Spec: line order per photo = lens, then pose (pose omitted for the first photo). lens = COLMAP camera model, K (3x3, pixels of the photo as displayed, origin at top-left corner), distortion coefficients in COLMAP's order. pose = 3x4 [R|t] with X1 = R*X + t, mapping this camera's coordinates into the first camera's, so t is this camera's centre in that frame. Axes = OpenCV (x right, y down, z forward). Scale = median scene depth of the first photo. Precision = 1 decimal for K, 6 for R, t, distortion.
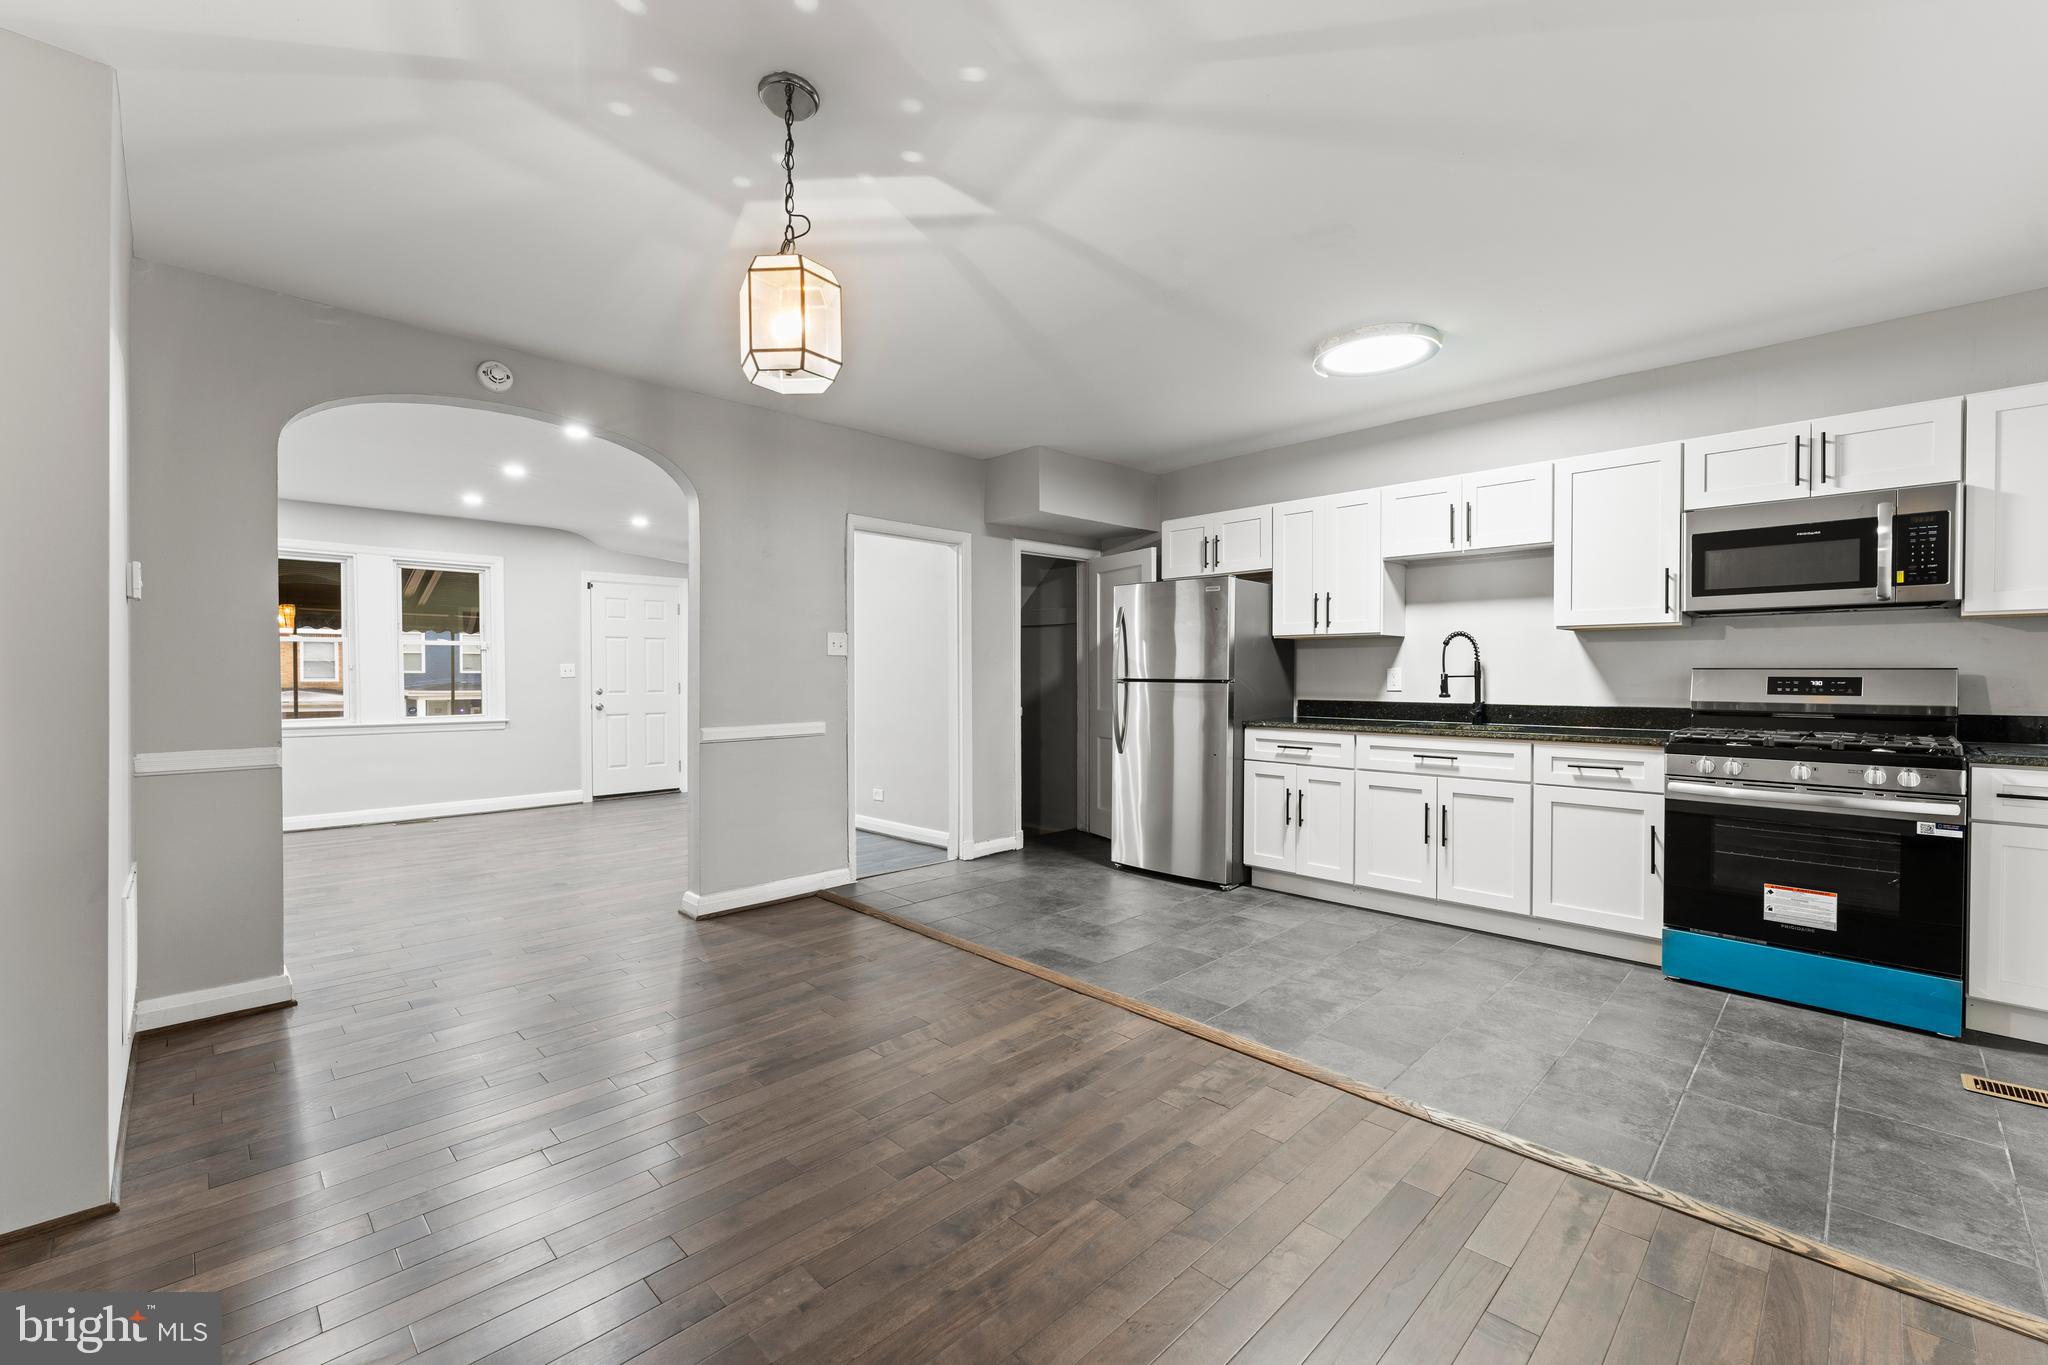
lens RADIAL K [[847.6, 0, 1021.5], [0, 847.6, 682.6], [0, 0, 1]] dist [0.002328, -0.000107]
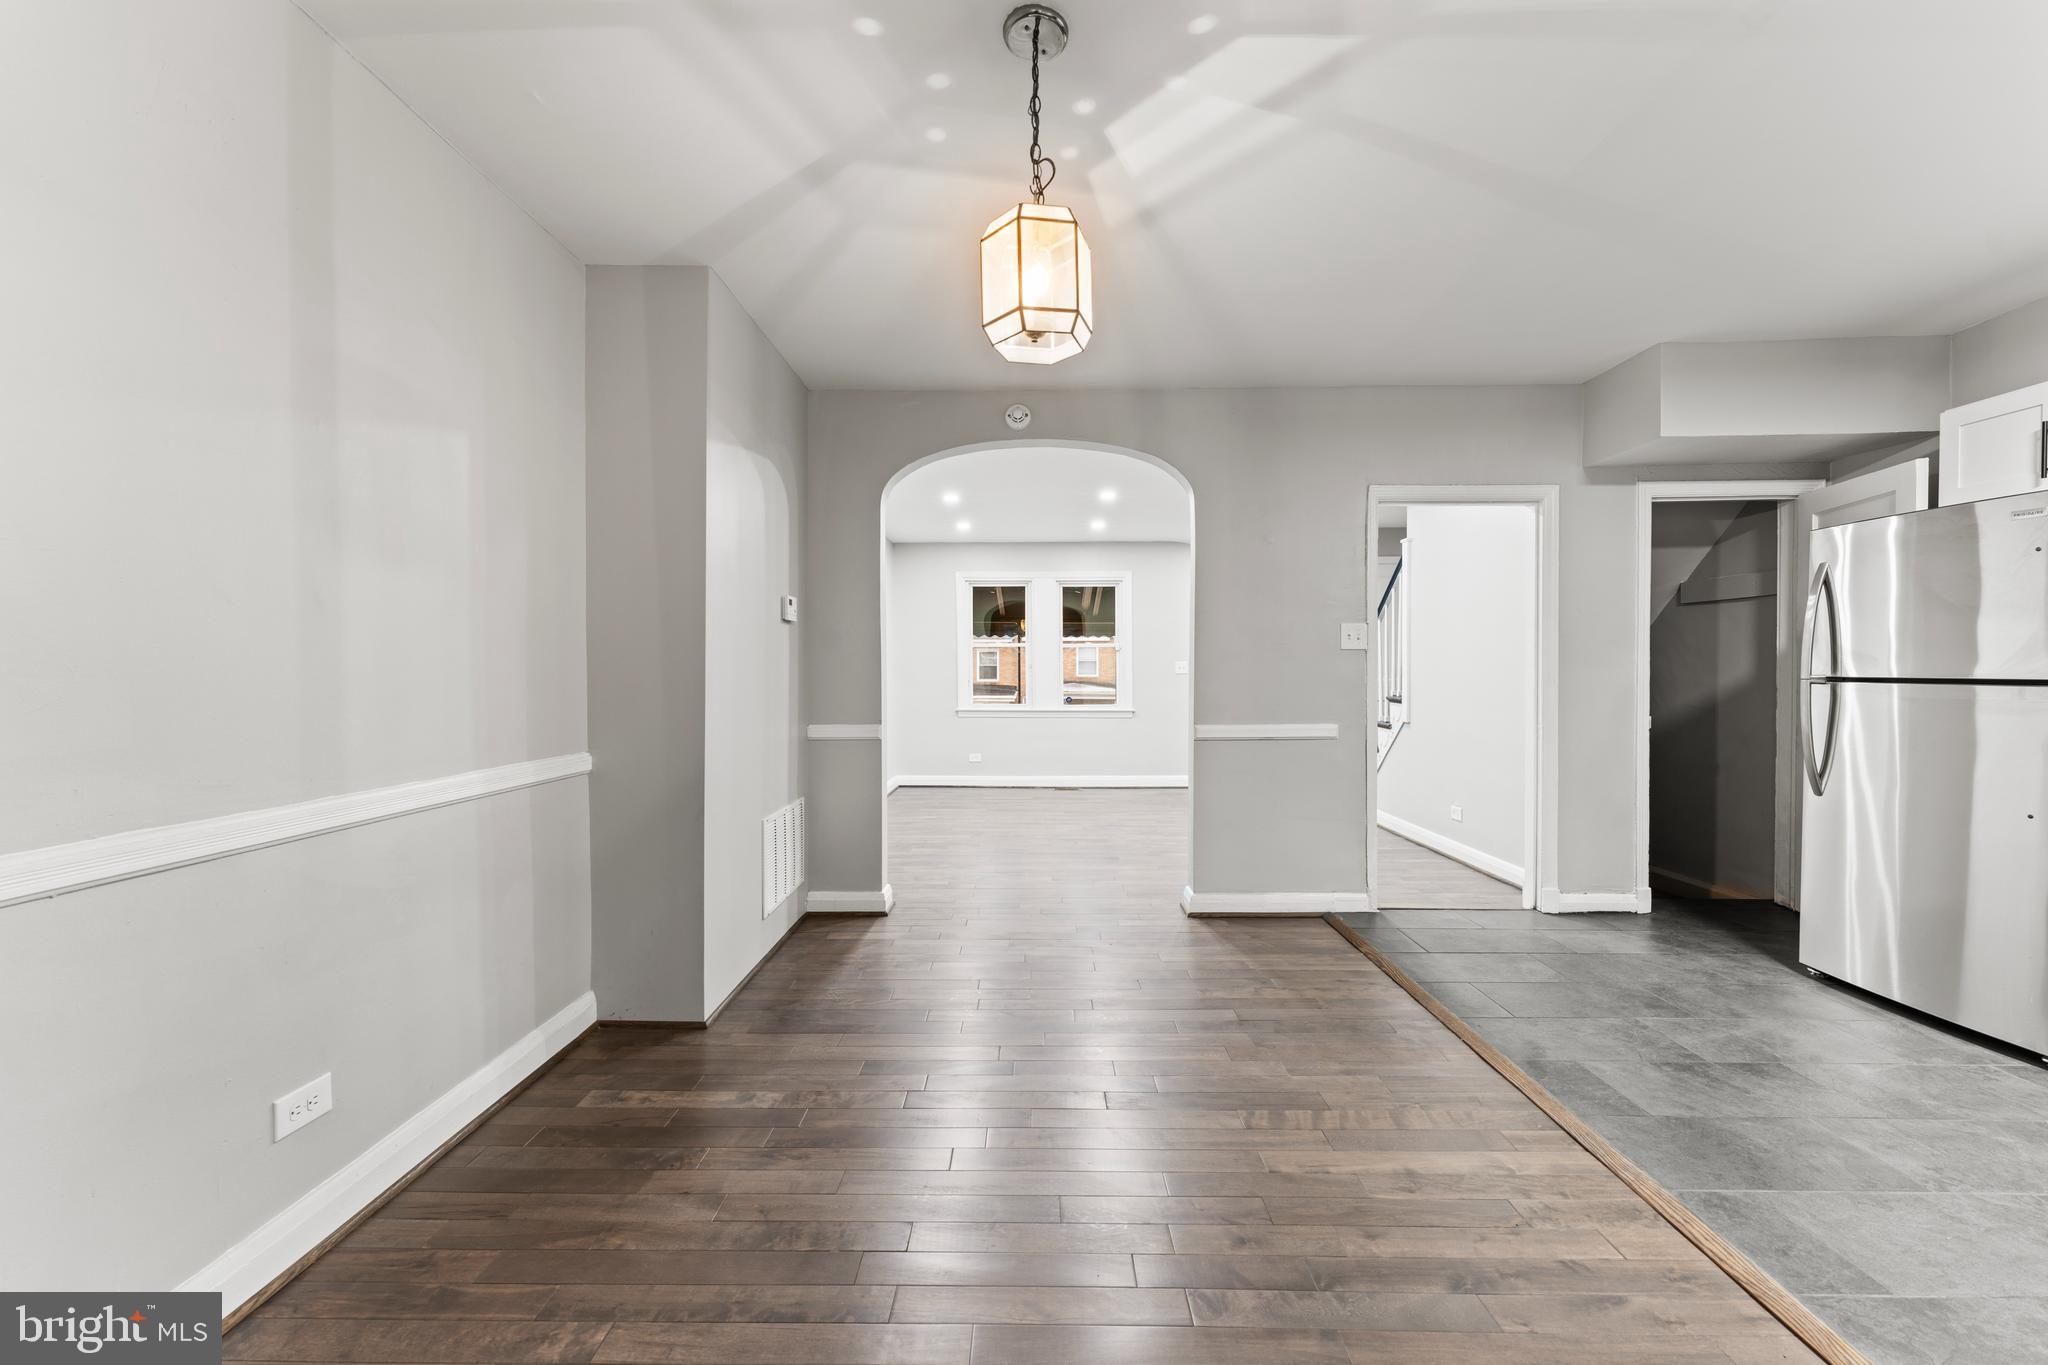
lens RADIAL K [[819.9, 0, 1016.5], [0, 819.9, 685.5], [0, 0, 1]] dist [0.000375, -0.000111]
pose [[0.697871, 0.012240, -0.716119, 0.175866], [-0.005440, 0.999916, 0.011790, -0.003228], [0.716203, -0.004332, 0.697879, 0.189187]]
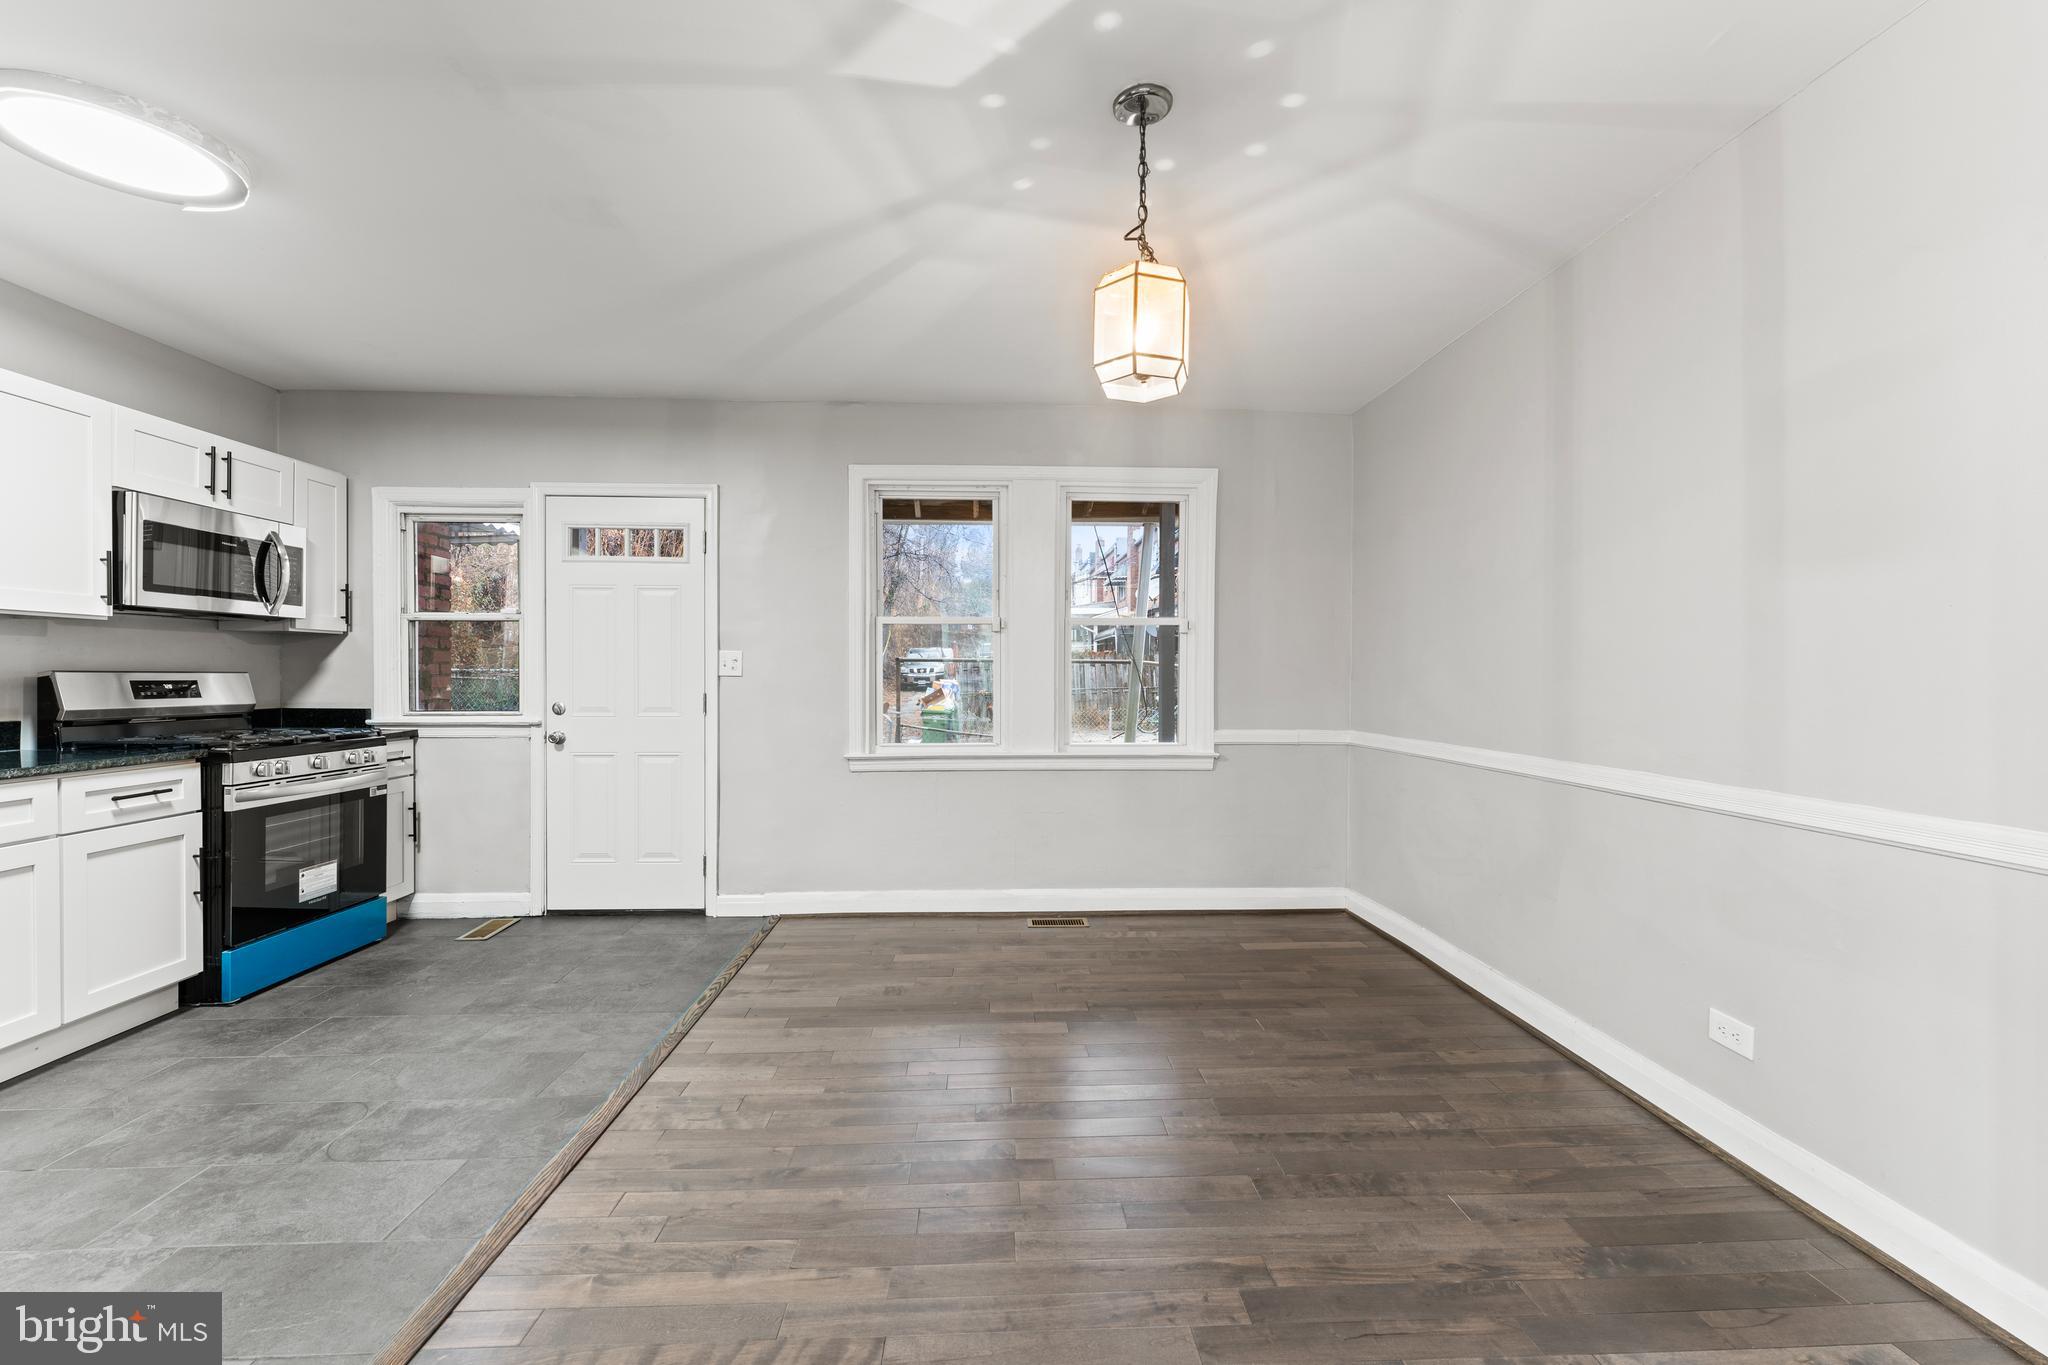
lens RADIAL K [[847.6, 0, 1021.5], [0, 847.6, 682.6], [0, 0, 1]] dist [0.002328, -0.000107]
pose [[-0.743731, -0.006480, 0.668448, -0.427340], [0.006629, 0.999832, 0.017068, -0.012534], [-0.668447, 0.017125, -0.743563, 0.940033]]
